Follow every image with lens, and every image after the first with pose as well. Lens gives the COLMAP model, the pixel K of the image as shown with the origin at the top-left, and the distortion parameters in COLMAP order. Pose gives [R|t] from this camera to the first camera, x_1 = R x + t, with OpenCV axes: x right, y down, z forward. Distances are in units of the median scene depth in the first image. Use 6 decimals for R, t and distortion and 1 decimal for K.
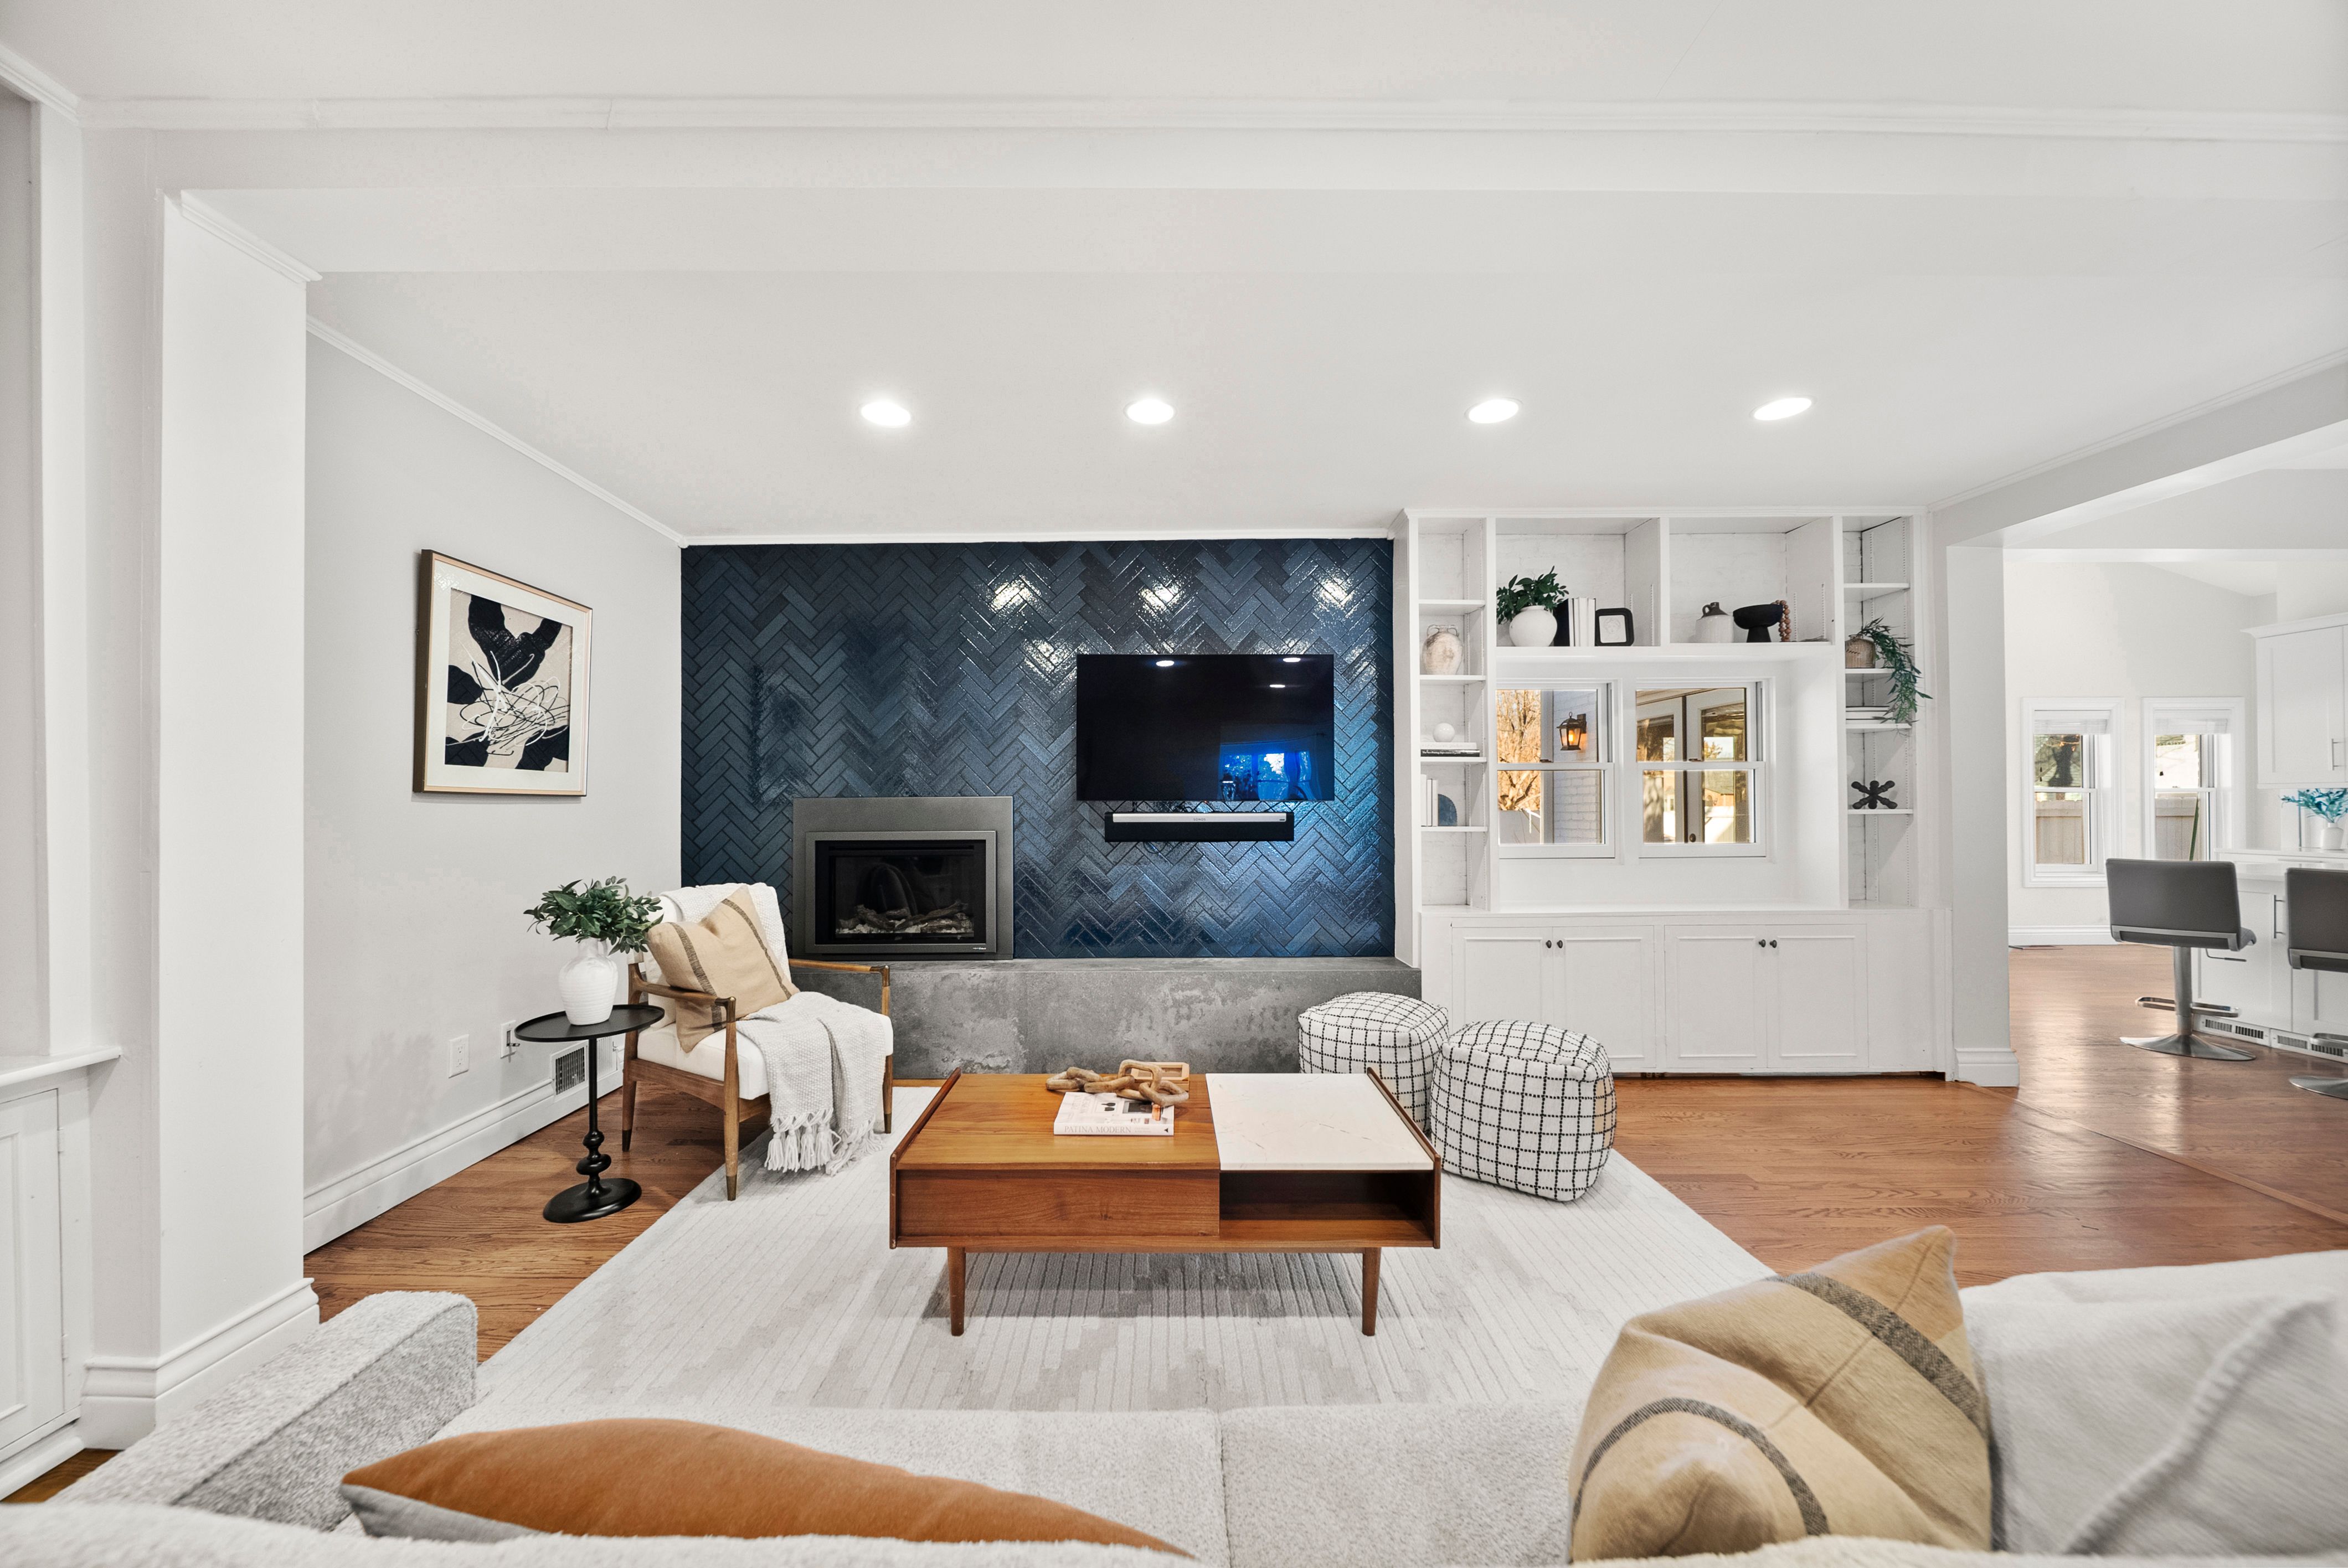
lens RADIAL K [[828.2, 0, 1173.4], [0, 828.2, 794.7], [0, 0, 1]] dist [-0.004443, -0.000549]
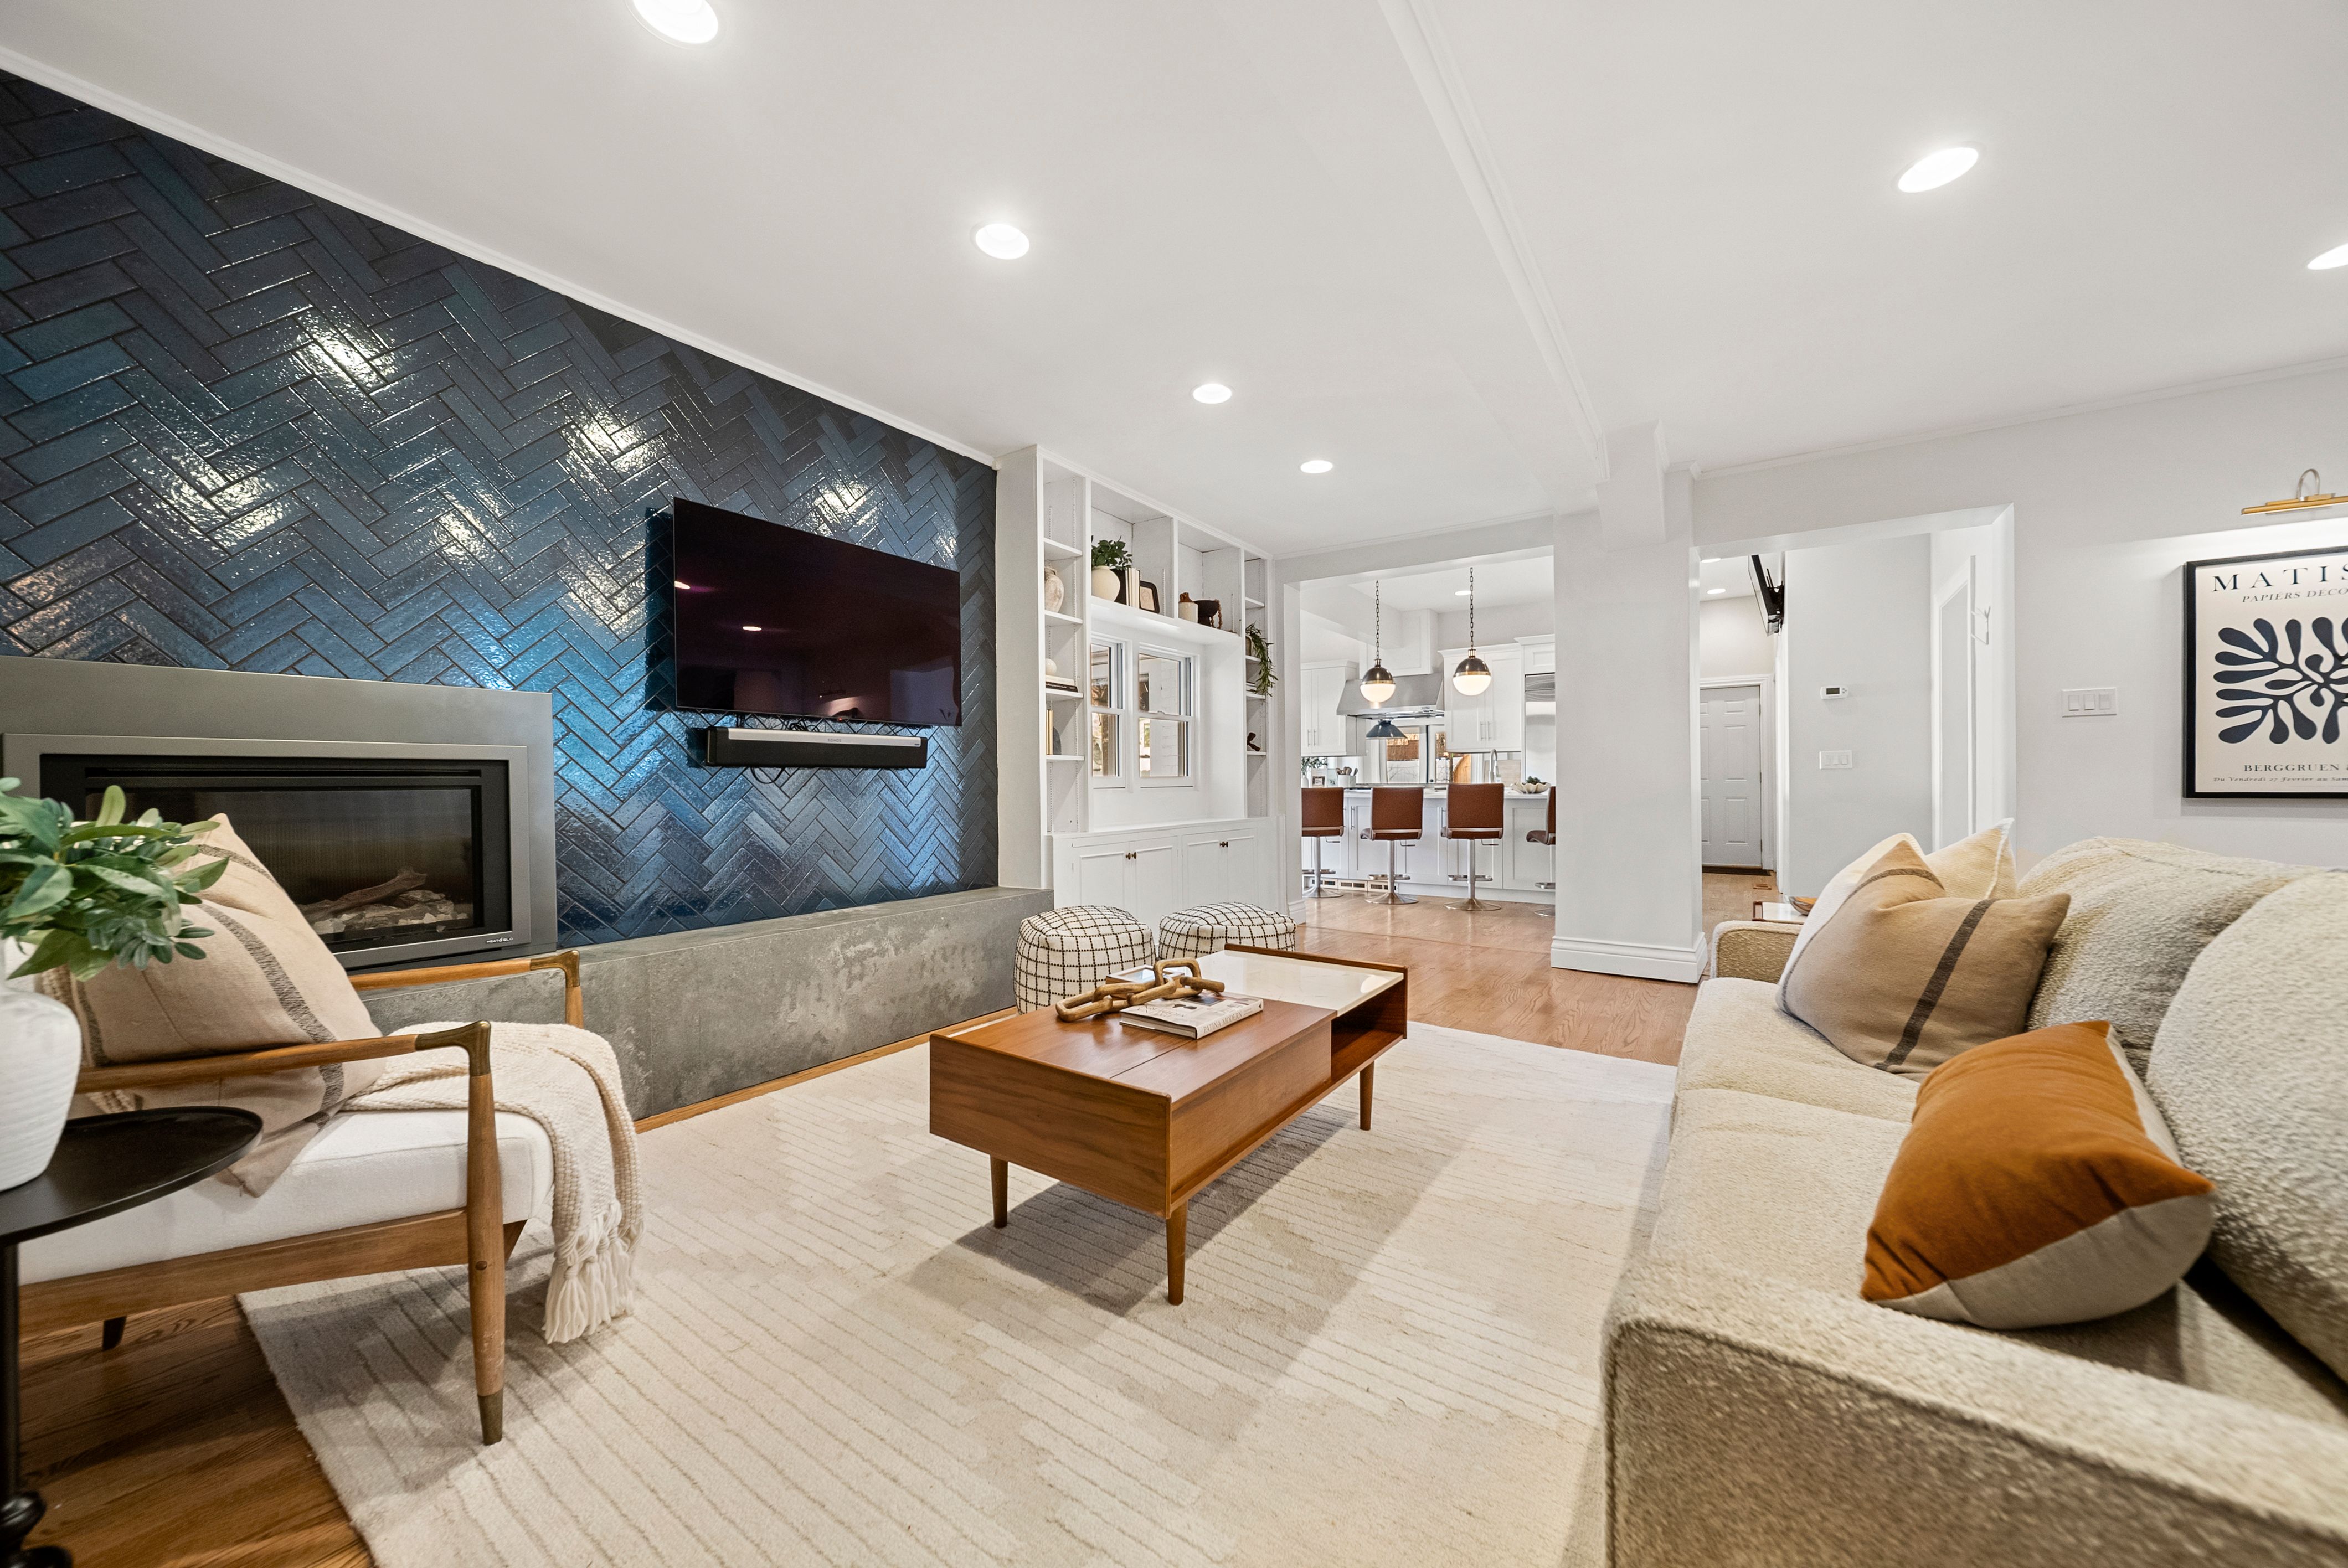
lens RADIAL K [[828.2, 0, 1174.5], [0, 828.2, 774.3], [0, 0, 1]] dist [-0.004443, -0.000549]
pose [[0.576226, 0.005967, 0.817269, -0.456062], [-0.004999, 0.999980, -0.003777, 0.066624], [-0.817275, -0.001909, 0.576245, 0.260788]]
